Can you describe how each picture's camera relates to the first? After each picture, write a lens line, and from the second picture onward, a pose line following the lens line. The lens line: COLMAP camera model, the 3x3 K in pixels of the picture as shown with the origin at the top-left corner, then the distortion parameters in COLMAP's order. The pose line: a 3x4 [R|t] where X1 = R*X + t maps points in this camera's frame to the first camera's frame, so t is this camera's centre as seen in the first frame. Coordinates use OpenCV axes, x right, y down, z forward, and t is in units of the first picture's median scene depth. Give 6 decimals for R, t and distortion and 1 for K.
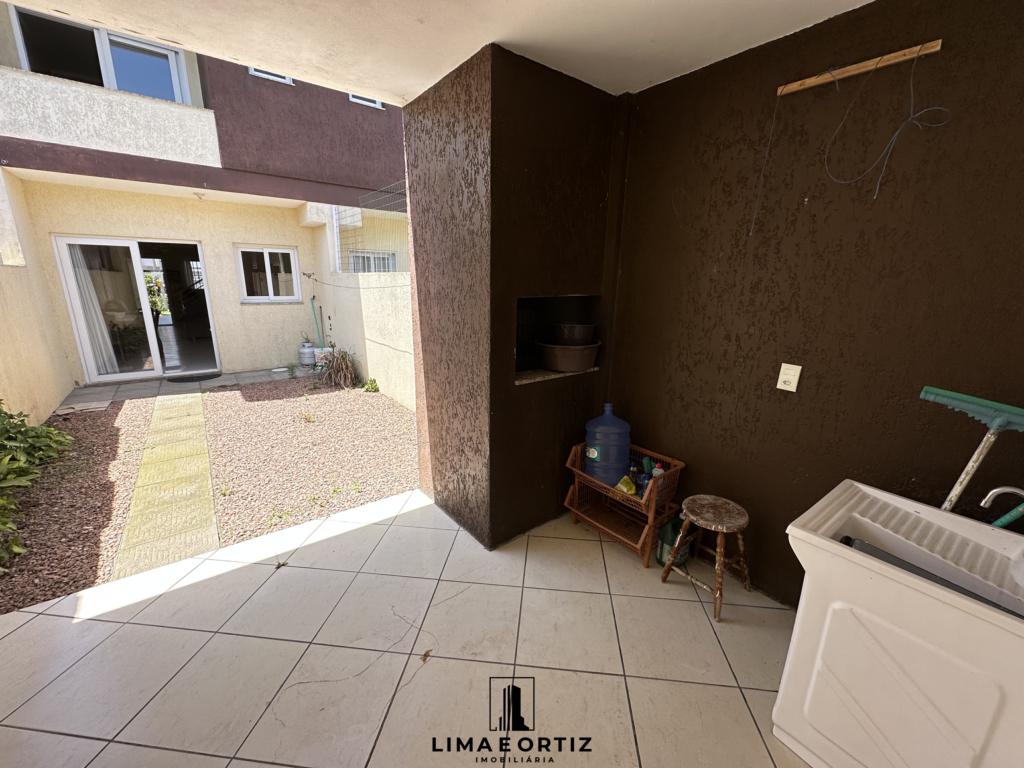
lens RADIAL K [[408.9, 0, 513.2], [0, 408.9, 382.9], [0, 0, 1]] dist [-0.002565, 0.000208]
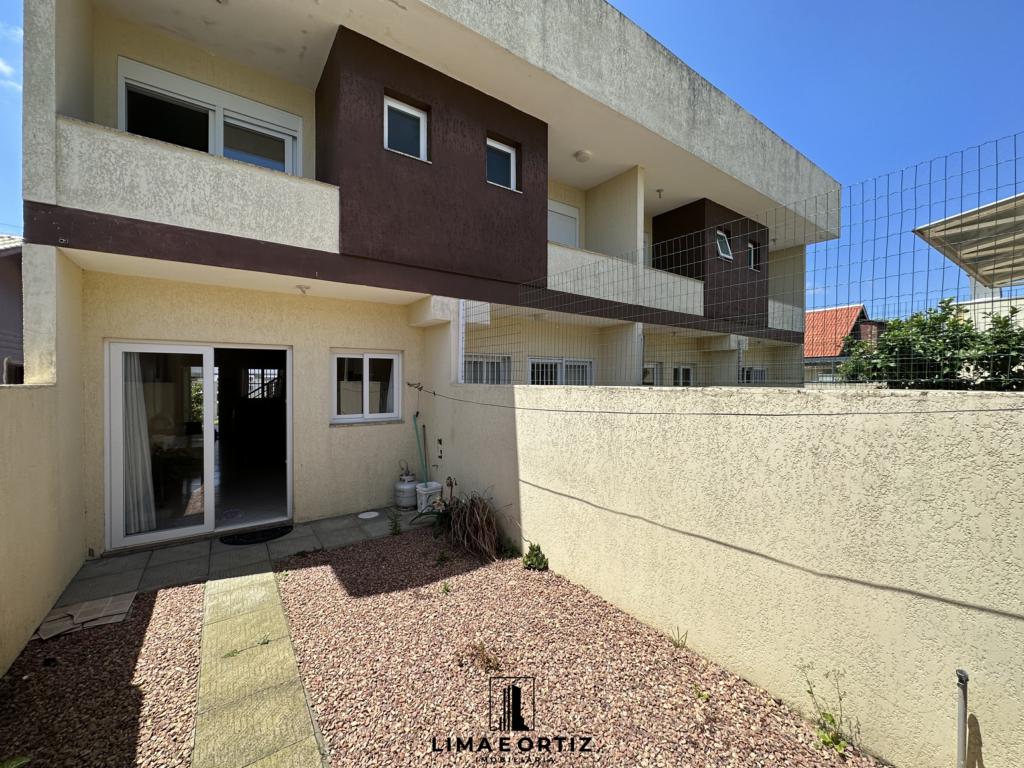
lens RADIAL K [[408.9, 0, 513.2], [0, 408.9, 382.9], [0, 0, 1]] dist [-0.002565, 0.000208]
pose [[0.998913, -0.014175, -0.044410, -0.352929], [0.003296, 0.971740, -0.236032, -0.108737], [0.046500, 0.235629, 0.970730, 0.324645]]
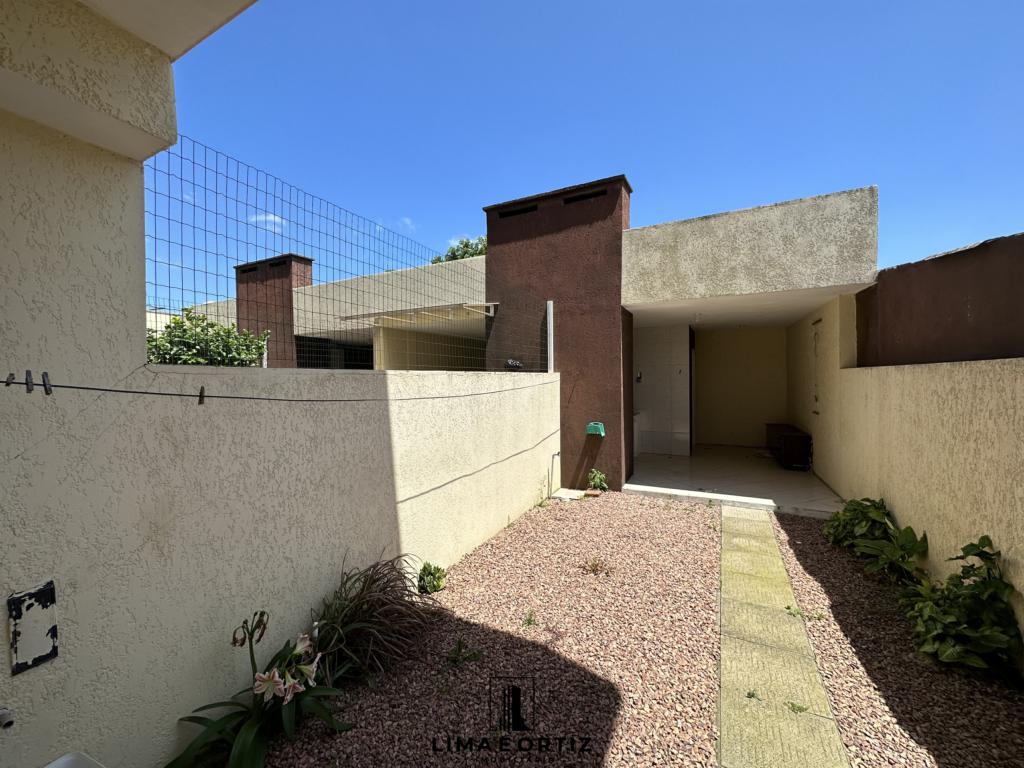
lens RADIAL K [[408.9, 0, 513.2], [0, 408.9, 382.9], [0, 0, 1]] dist [-0.002565, 0.000208]
pose [[-0.425917, -0.021006, 0.904518, -0.880074], [0.222457, 0.966609, 0.127197, -0.284866], [-0.876988, 0.255392, -0.407023, 1.079545]]
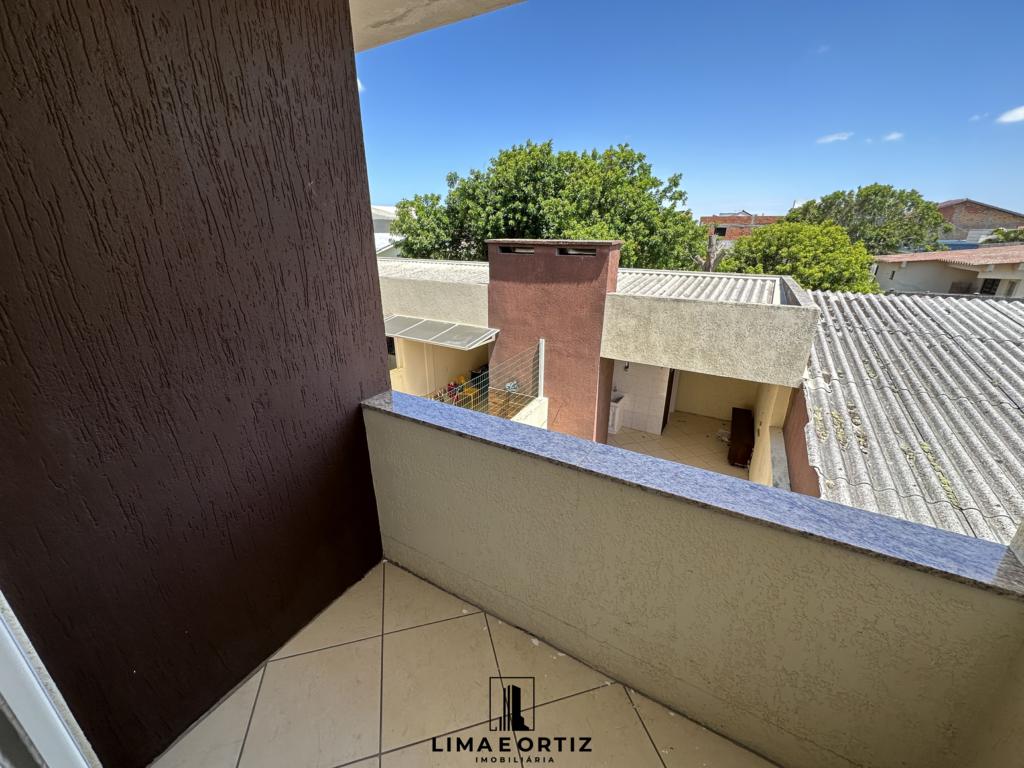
lens RADIAL K [[408.9, 0, 513.2], [0, 408.9, 382.9], [0, 0, 1]] dist [-0.002565, 0.000208]
pose [[-0.374476, -0.337113, 0.863784, -1.027295], [0.221666, 0.872009, 0.436422, -0.766346], [-0.900351, 0.354901, -0.251820, 0.946760]]
